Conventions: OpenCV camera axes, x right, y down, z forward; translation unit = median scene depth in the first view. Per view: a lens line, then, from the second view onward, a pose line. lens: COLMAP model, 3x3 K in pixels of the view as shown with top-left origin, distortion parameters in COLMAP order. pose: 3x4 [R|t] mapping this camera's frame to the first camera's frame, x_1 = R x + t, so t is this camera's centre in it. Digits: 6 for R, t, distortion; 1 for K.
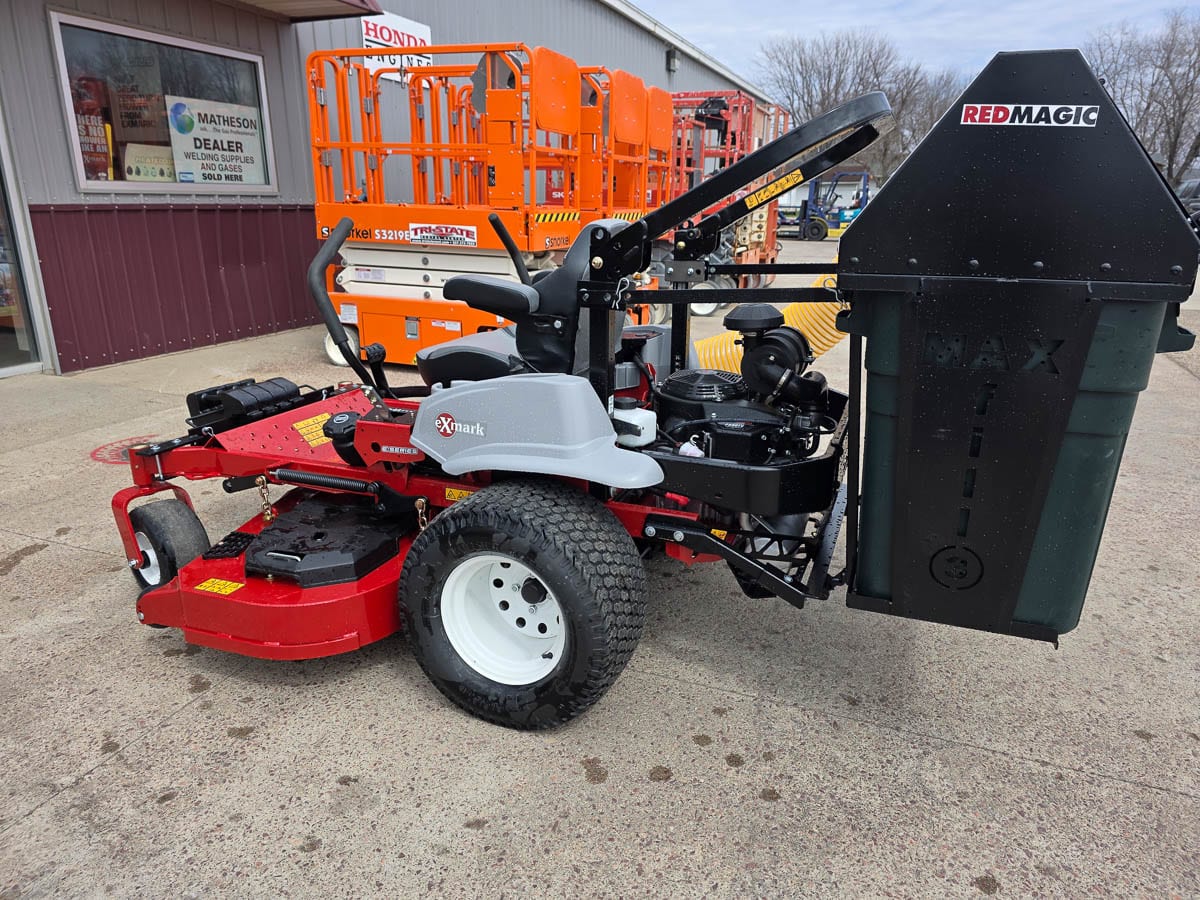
lens RADIAL K [[817.0, 0, 610.9], [0, 817.0, 448.2], [0, 0, 1]] dist [0.052797, -0.050725]
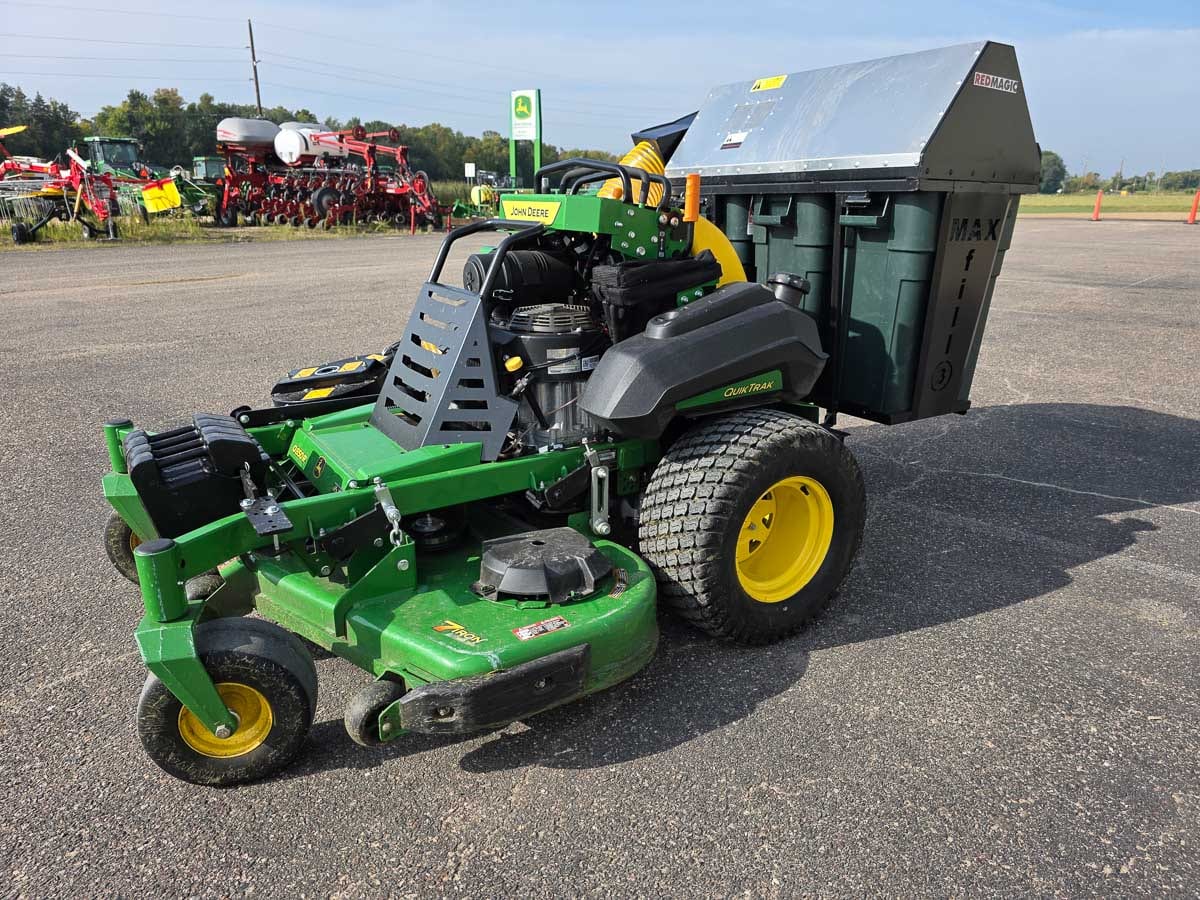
lens RADIAL K [[817.0, 0, 610.9], [0, 817.0, 448.2], [0, 0, 1]] dist [0.052797, -0.050725]
pose [[0.580491, -0.240322, 0.777994, -0.863180], [0.232431, 0.964606, 0.124541, -0.045842], [-0.780388, 0.108535, 0.615804, 0.391662]]
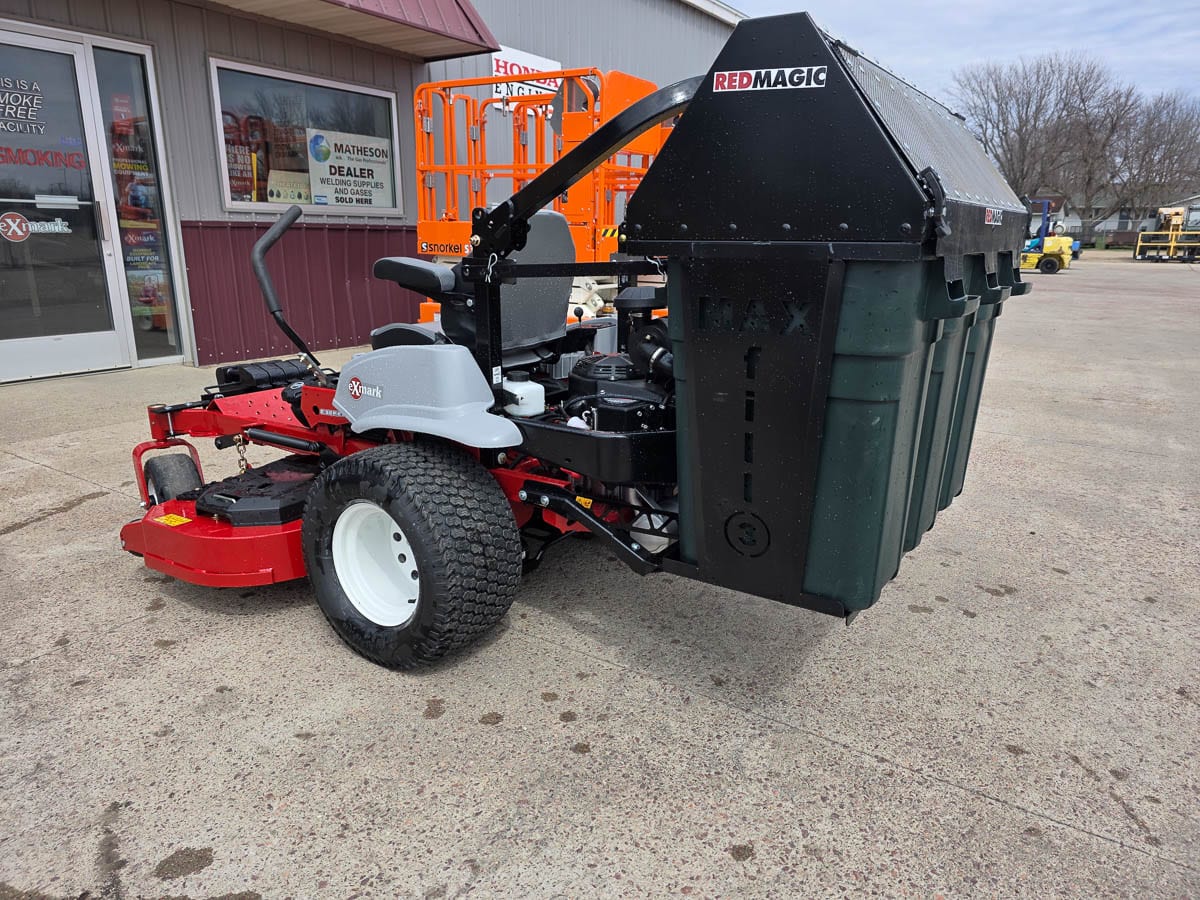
lens RADIAL K [[815.3, 0, 607.1], [0, 815.3, 446.9], [0, 0, 1]] dist [0.052965, -0.050499]
pose [[0.976836, 0.054401, -0.206960, 0.326147], [-0.062548, 0.997495, -0.033027, 0.059204], [0.204645, 0.045207, 0.977792, -0.011960]]
